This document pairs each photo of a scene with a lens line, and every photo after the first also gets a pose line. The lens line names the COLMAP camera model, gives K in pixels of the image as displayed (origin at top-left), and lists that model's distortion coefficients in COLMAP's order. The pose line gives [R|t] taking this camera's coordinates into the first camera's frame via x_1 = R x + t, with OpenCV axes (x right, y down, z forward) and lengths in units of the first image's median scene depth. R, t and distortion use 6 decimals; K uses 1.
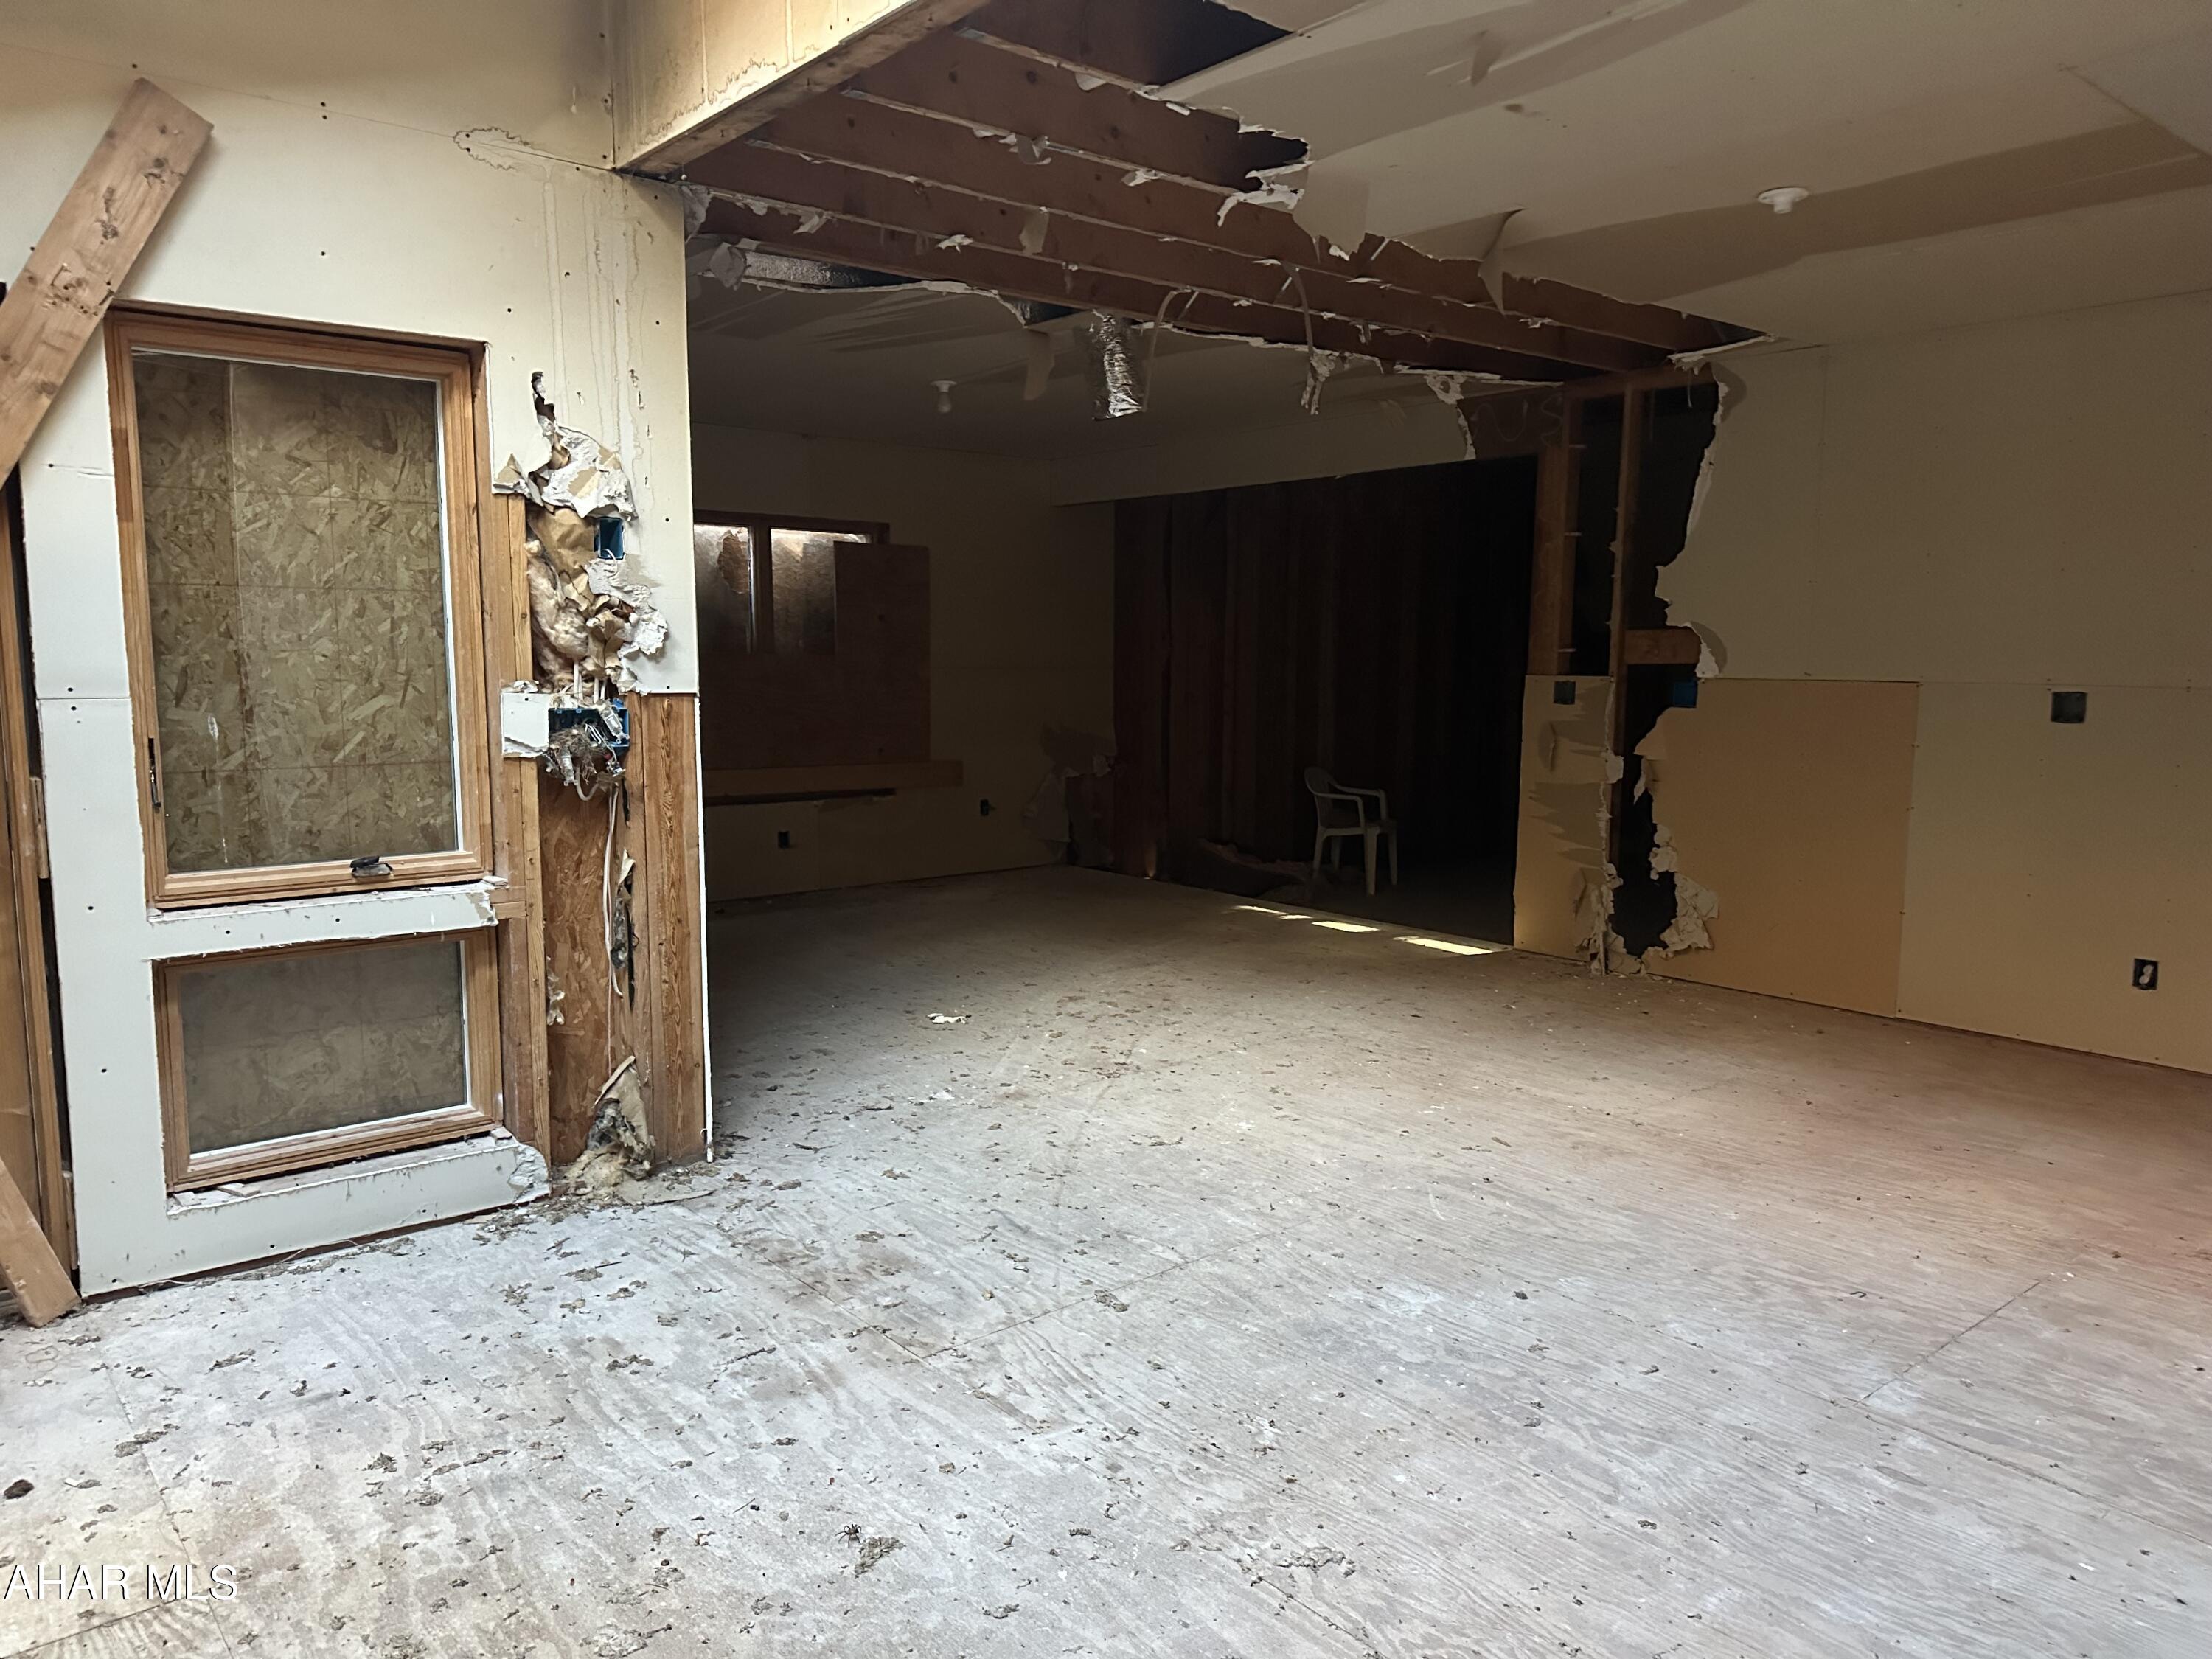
lens RADIAL K [[1564.9, 0, 1106.2], [0, 1564.9, 833.0], [0, 0, 1]] dist [0.044441, -0.048662]
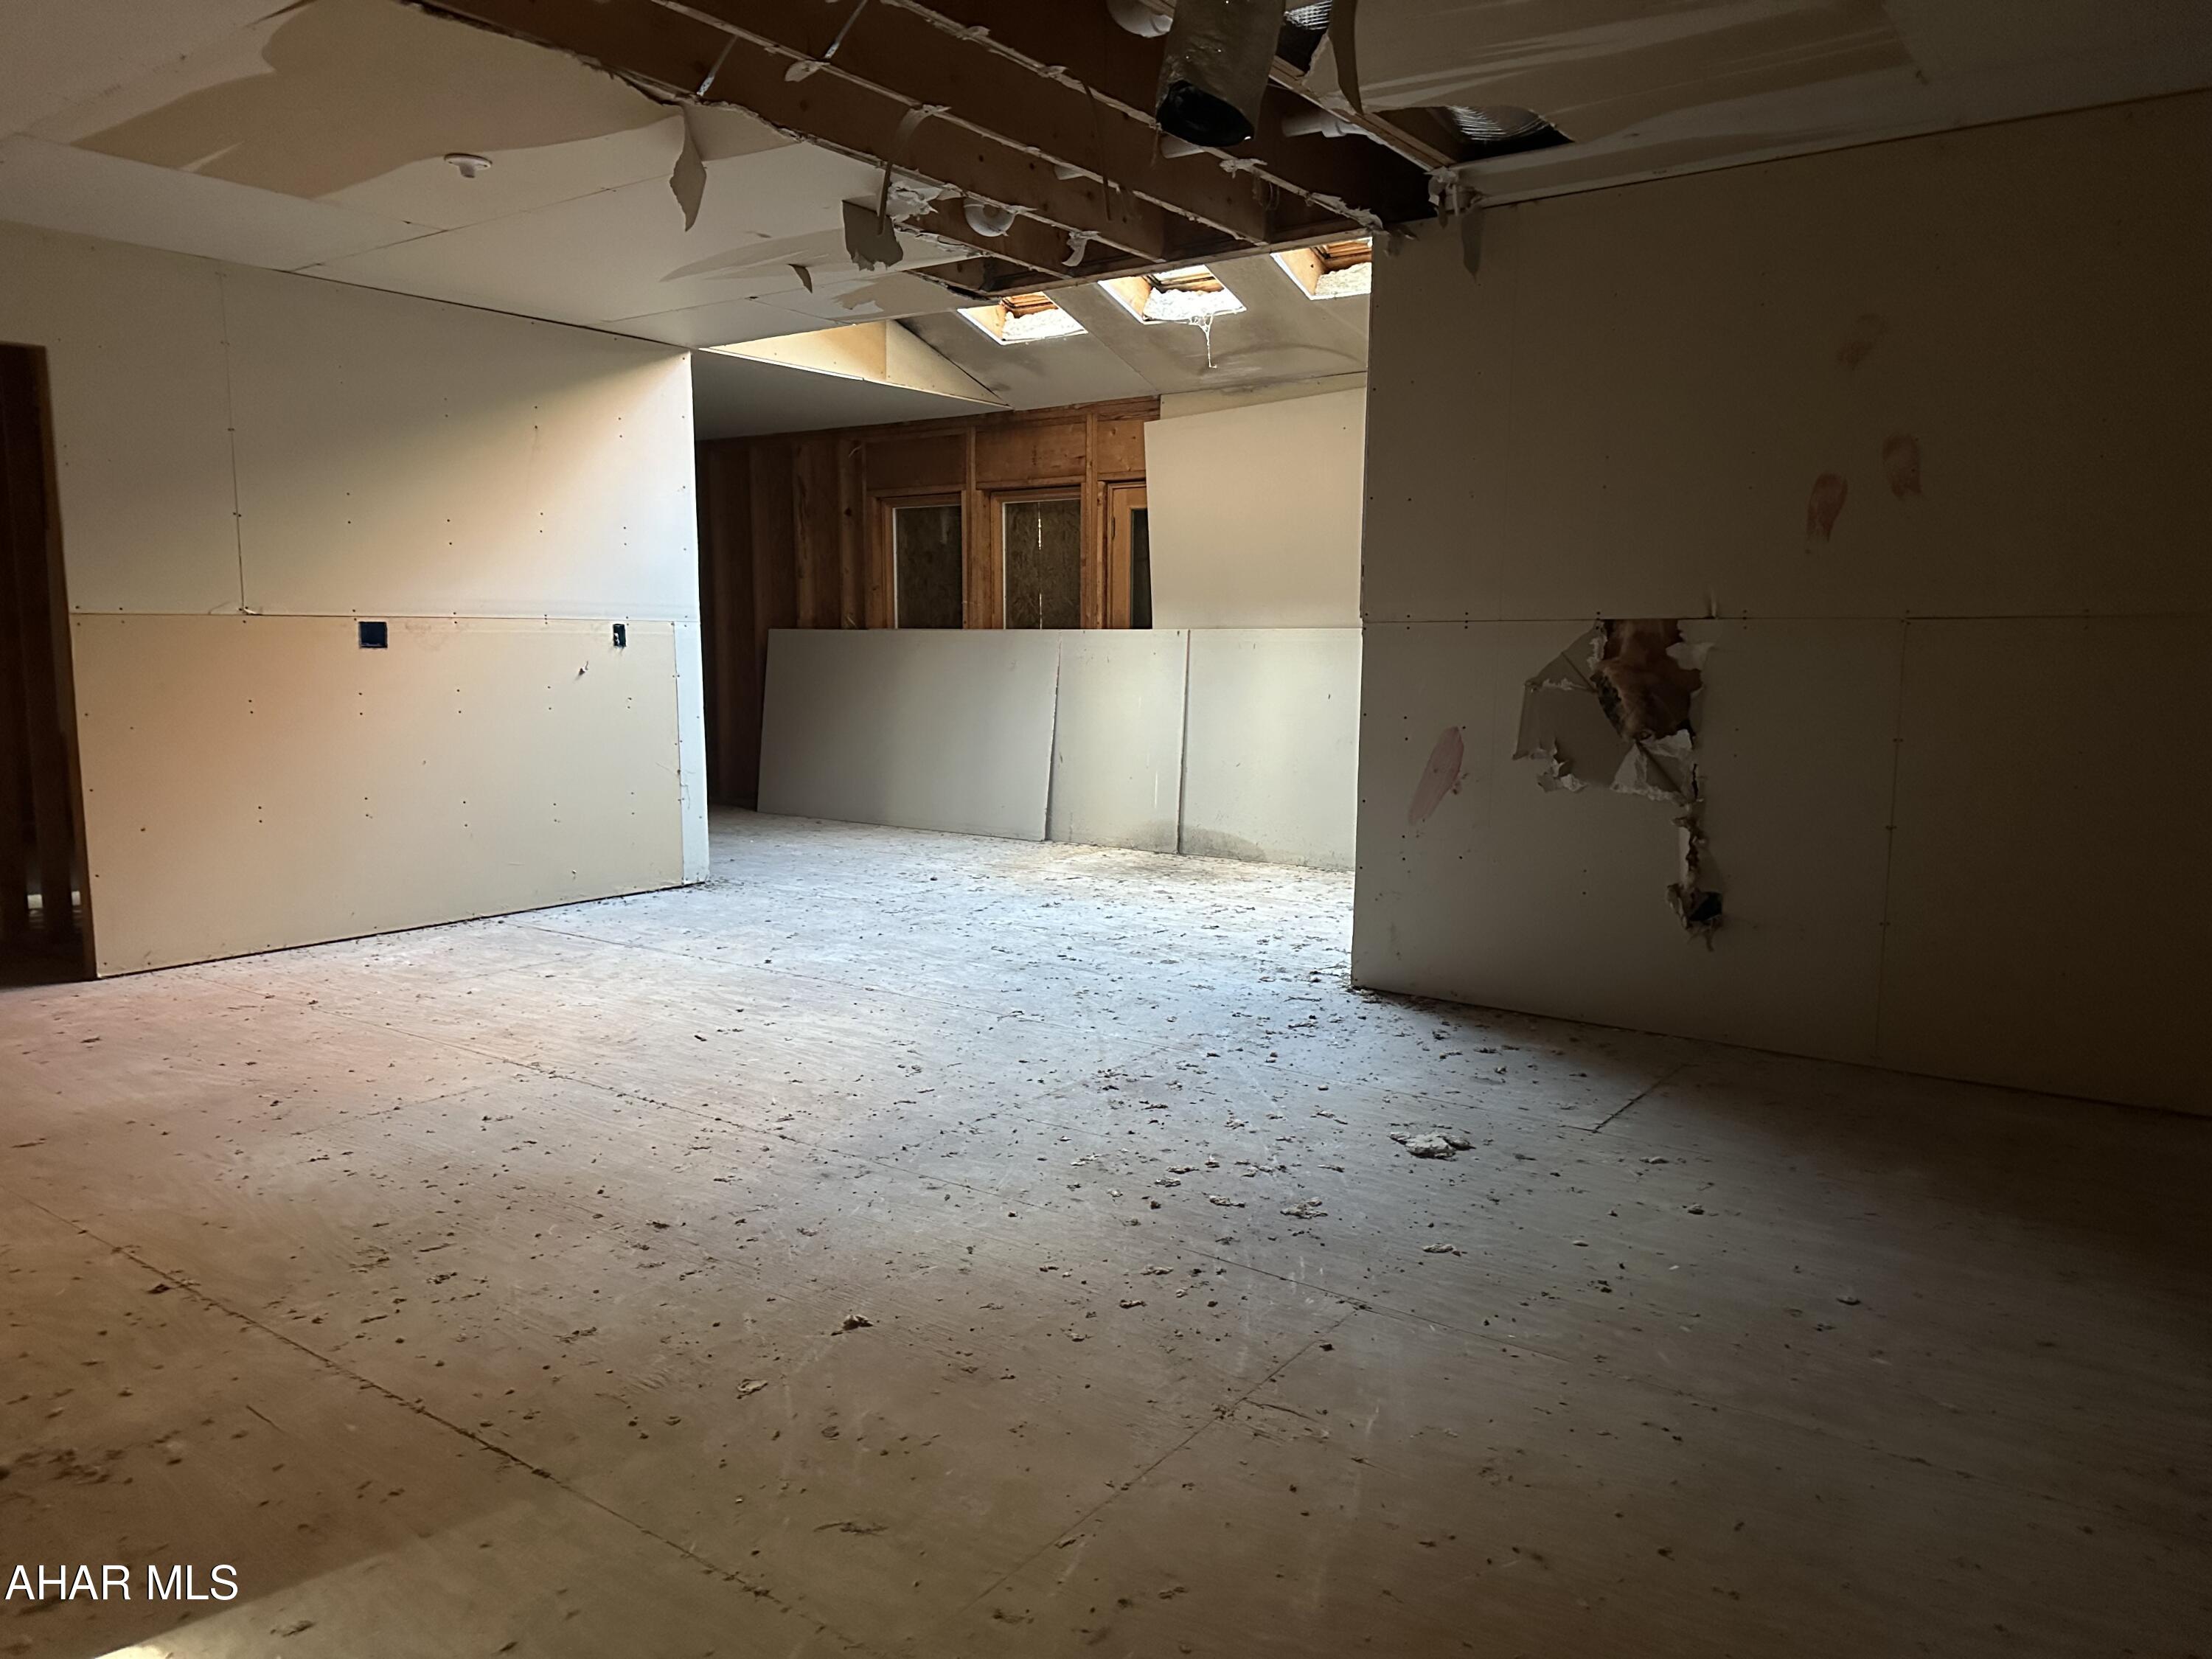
lens RADIAL K [[1564.9, 0, 1107.0], [0, 1564.9, 845.3], [0, 0, 1]] dist [0.044441, -0.048662]
pose [[-0.971199, 0.021550, -0.237292, 0.226115], [-0.038457, 0.968667, 0.245369, -0.192935], [0.235145, 0.247428, -0.939940, 1.960734]]
